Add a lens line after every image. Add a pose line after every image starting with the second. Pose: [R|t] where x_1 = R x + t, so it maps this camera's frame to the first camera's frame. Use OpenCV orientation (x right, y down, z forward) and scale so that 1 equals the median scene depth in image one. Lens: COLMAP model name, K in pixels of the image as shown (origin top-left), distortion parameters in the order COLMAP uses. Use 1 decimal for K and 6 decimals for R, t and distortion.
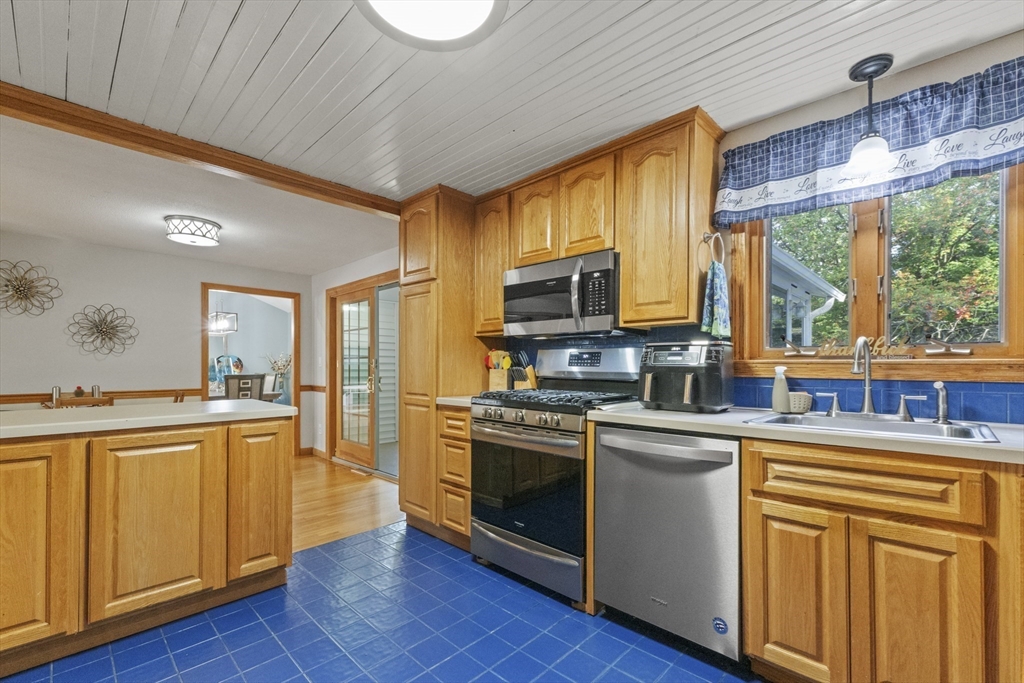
lens RADIAL K [[434.0, 0, 523.0], [0, 434.0, 369.7], [0, 0, 1]] dist [0.006762, -0.000103]
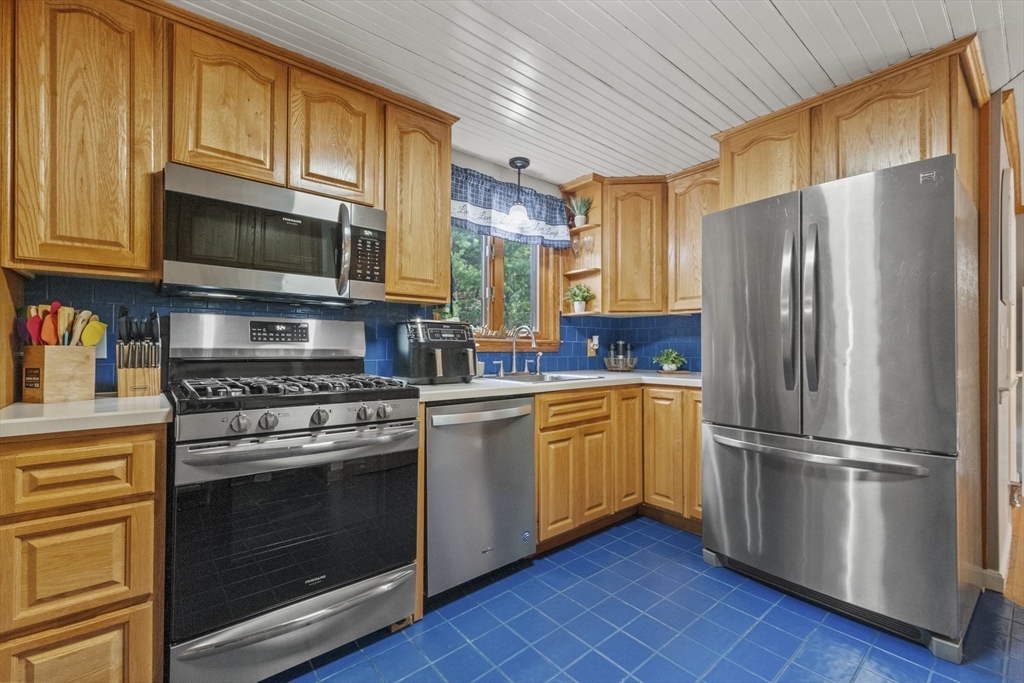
lens RADIAL K [[434.0, 0, 511.6], [0, 434.0, 340.3], [0, 0, 1]] dist [0.006762, -0.000103]
pose [[0.127454, 0.009576, 0.991798, -0.660970], [-0.000205, 0.999954, -0.009629, -0.002800], [-0.991844, 0.001023, 0.127450, 0.648850]]
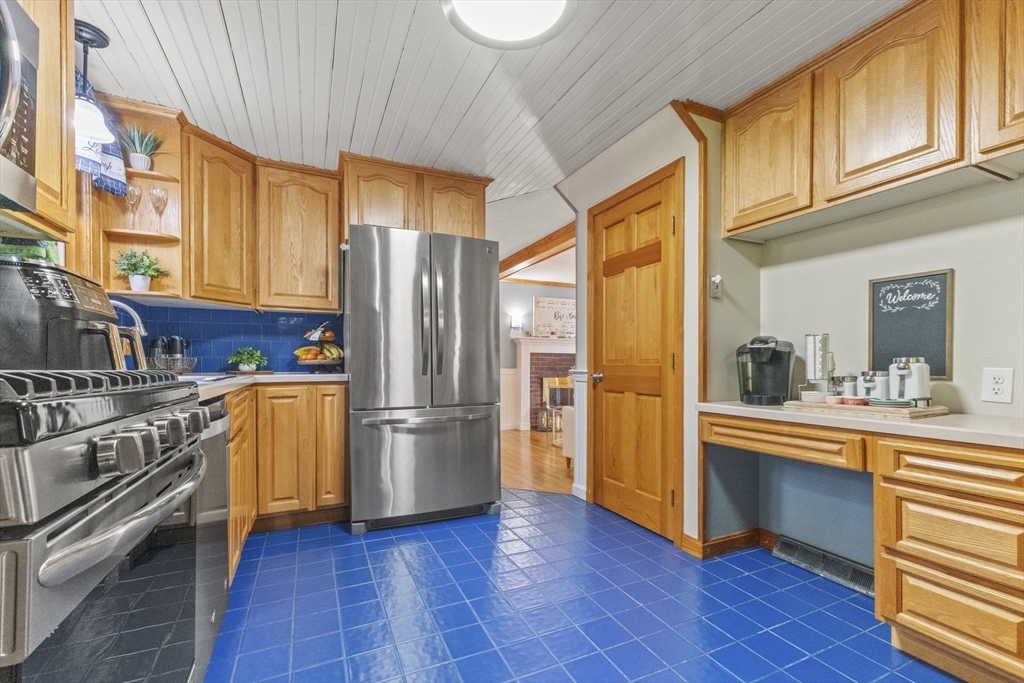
lens RADIAL K [[434.0, 0, 519.2], [0, 434.0, 365.6], [0, 0, 1]] dist [0.006762, -0.000103]
pose [[-0.931528, -0.006719, 0.363608, -0.403564], [-0.004870, 0.999970, 0.006001, 0.055873], [-0.363637, 0.003820, -0.931533, 1.250620]]
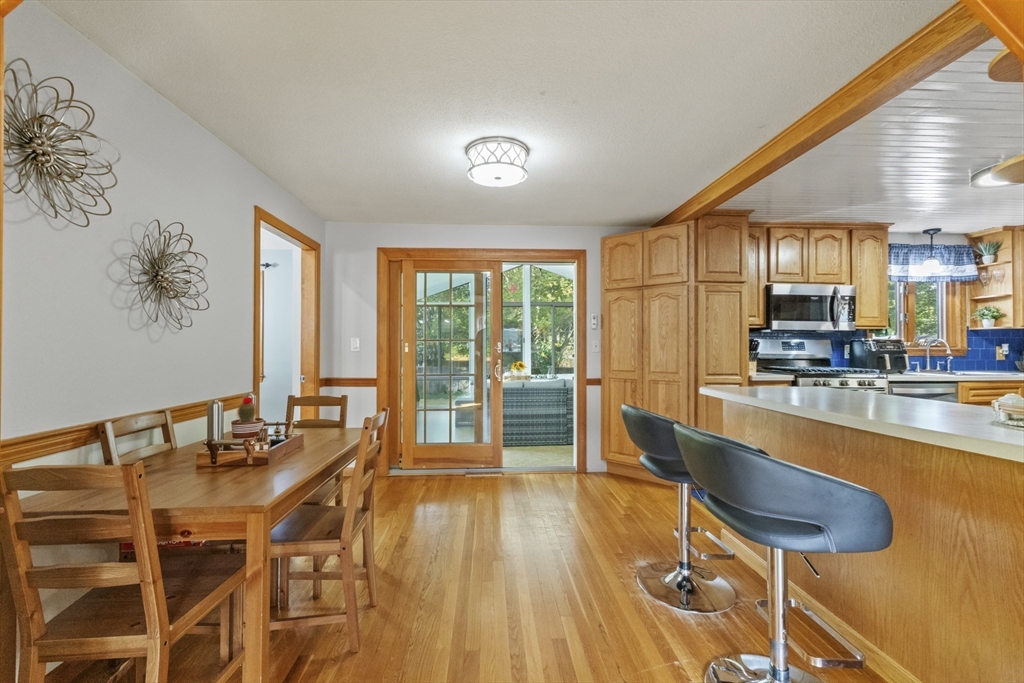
lens RADIAL K [[434.0, 0, 518.2], [0, 434.0, 343.4], [0, 0, 1]] dist [0.006762, -0.000103]
pose [[0.681254, 0.001808, 0.732045, -2.088562], [0.005074, 0.999961, -0.007191, -0.033540], [-0.732029, 0.008614, 0.681219, 0.818988]]
